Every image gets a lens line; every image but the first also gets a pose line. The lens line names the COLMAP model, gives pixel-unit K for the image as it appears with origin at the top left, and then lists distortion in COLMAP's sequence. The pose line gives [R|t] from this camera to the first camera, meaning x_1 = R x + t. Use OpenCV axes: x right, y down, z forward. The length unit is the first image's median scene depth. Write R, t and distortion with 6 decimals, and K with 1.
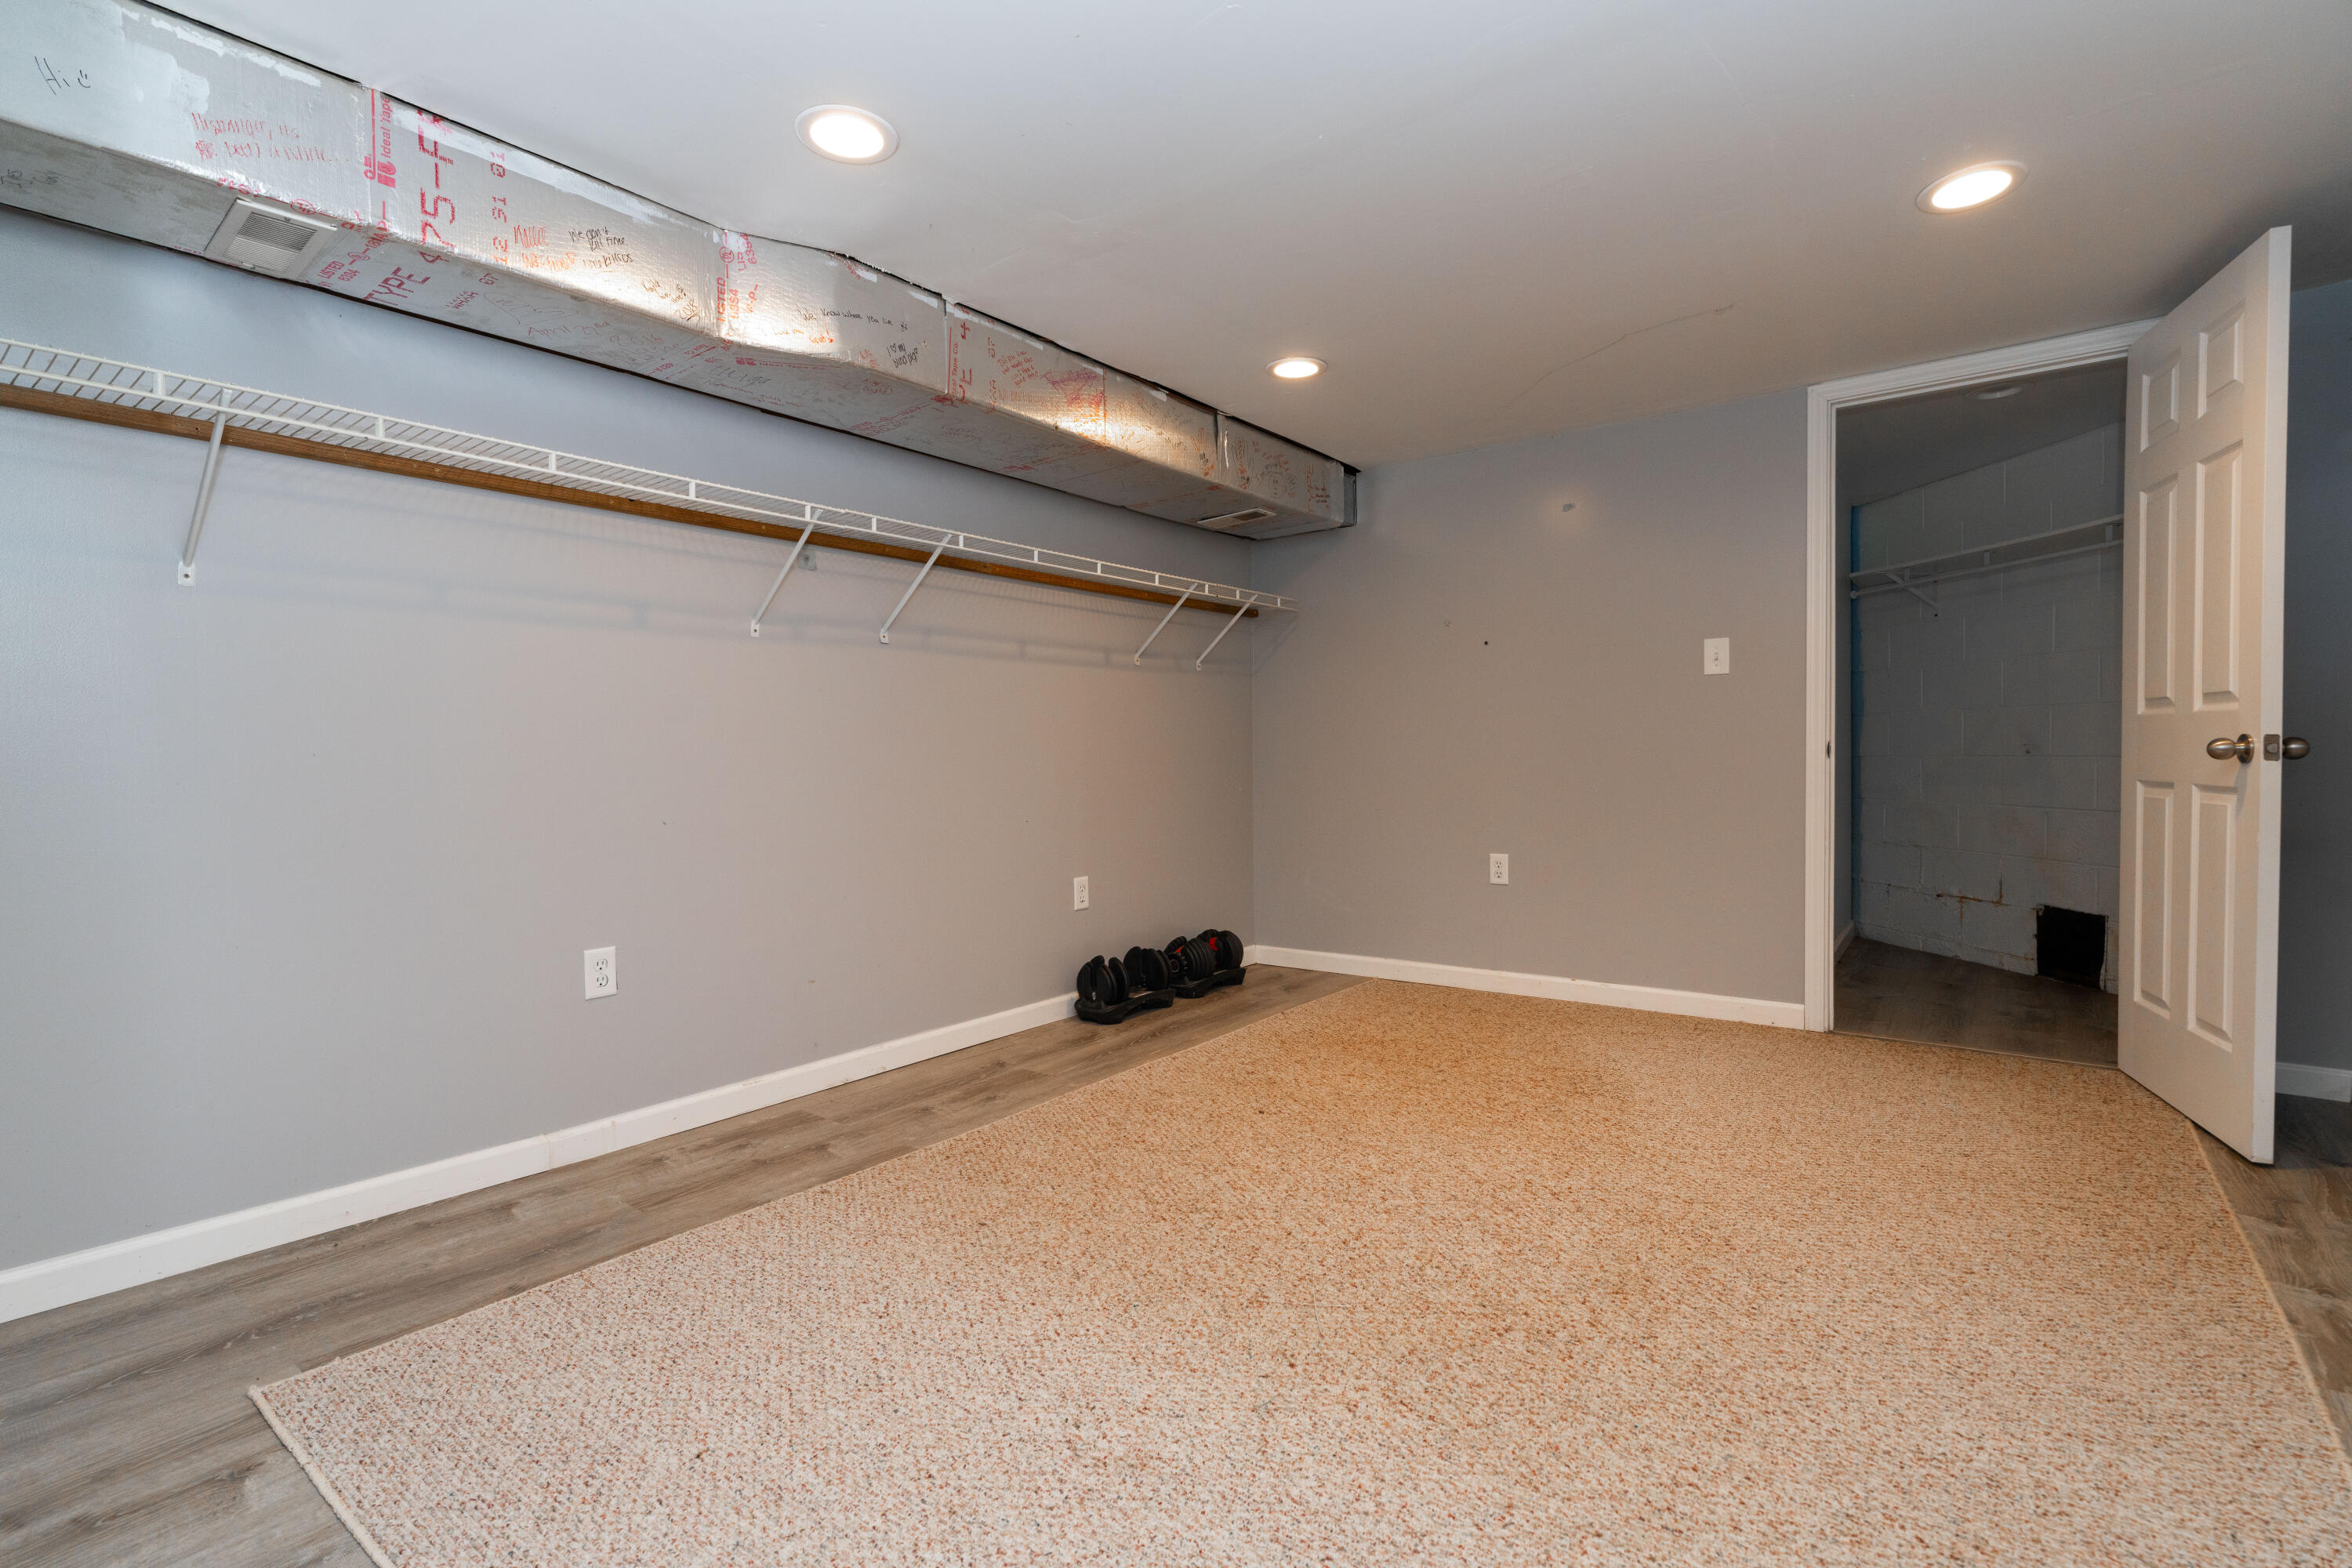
lens RADIAL K [[1057.1, 0, 1169.5], [0, 1057.1, 782.8], [0, 0, 1]] dist [-0.008274, 0.001661]
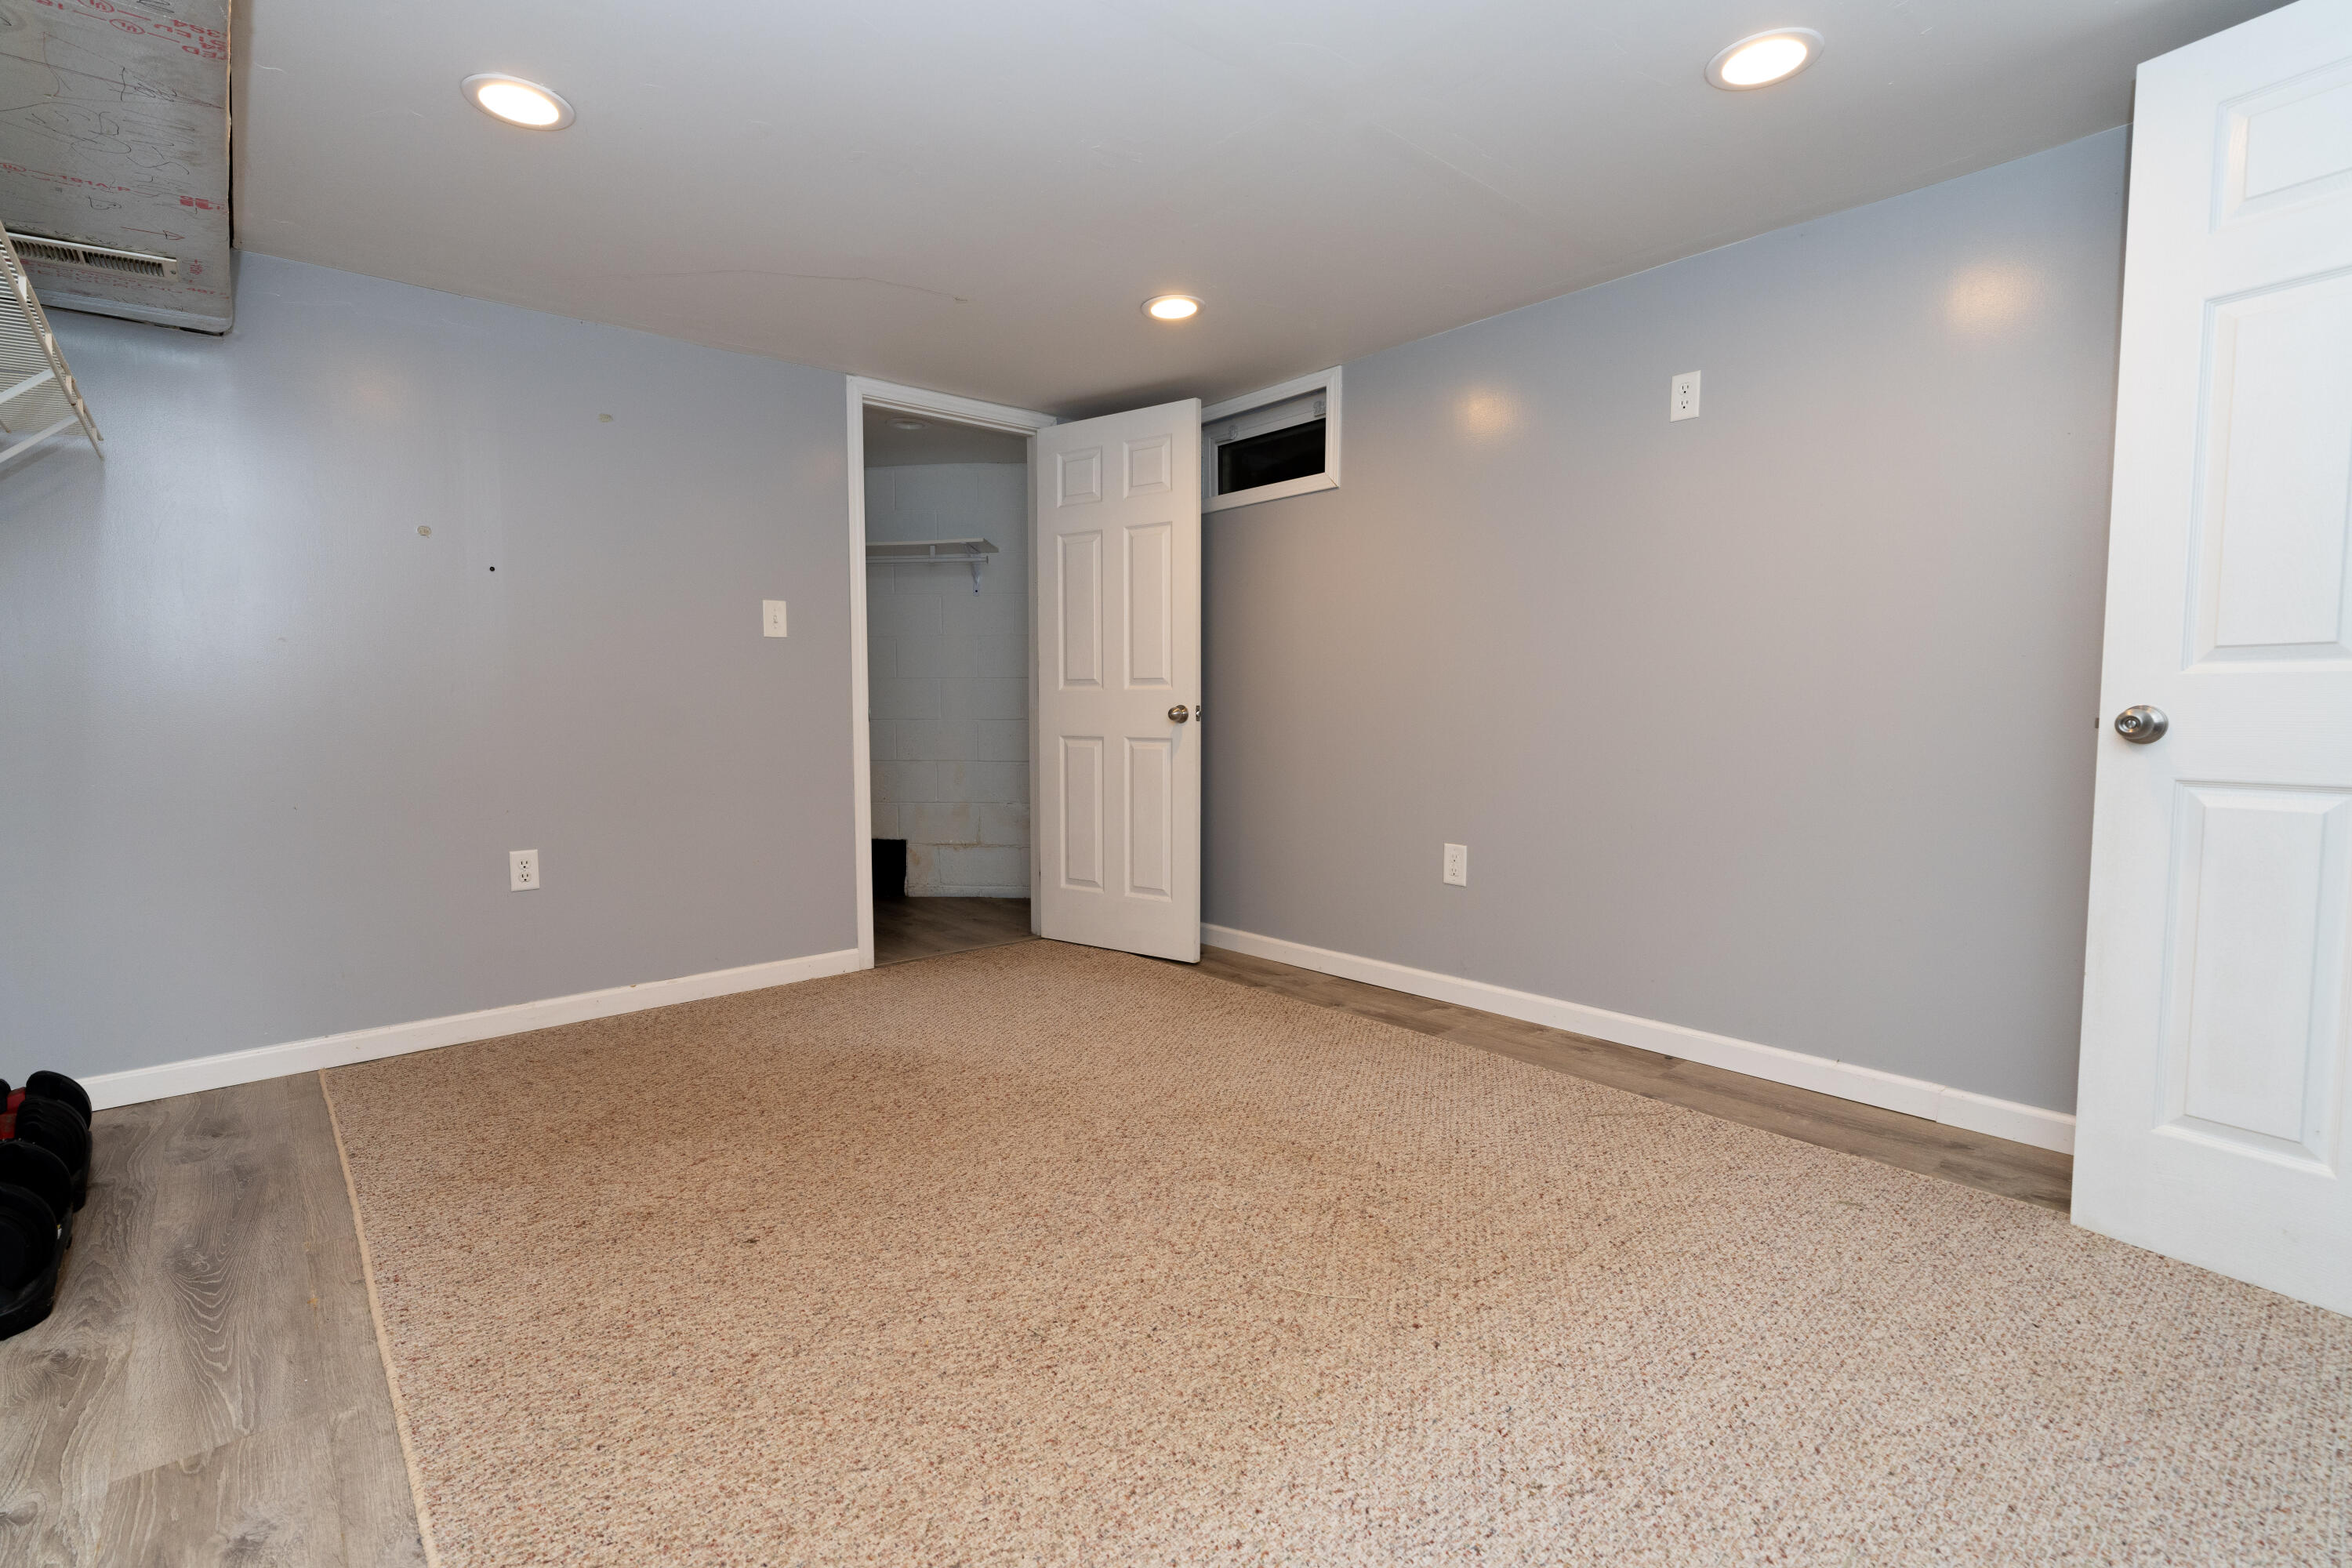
lens RADIAL K [[1057.1, 0, 1169.5], [0, 1057.1, 782.8], [0, 0, 1]] dist [-0.008274, 0.001661]
pose [[0.201602, -0.057680, 0.977768, -0.497598], [0.030232, 0.998155, 0.052649, -0.010896], [-0.979001, 0.018946, 0.202974, 0.581295]]
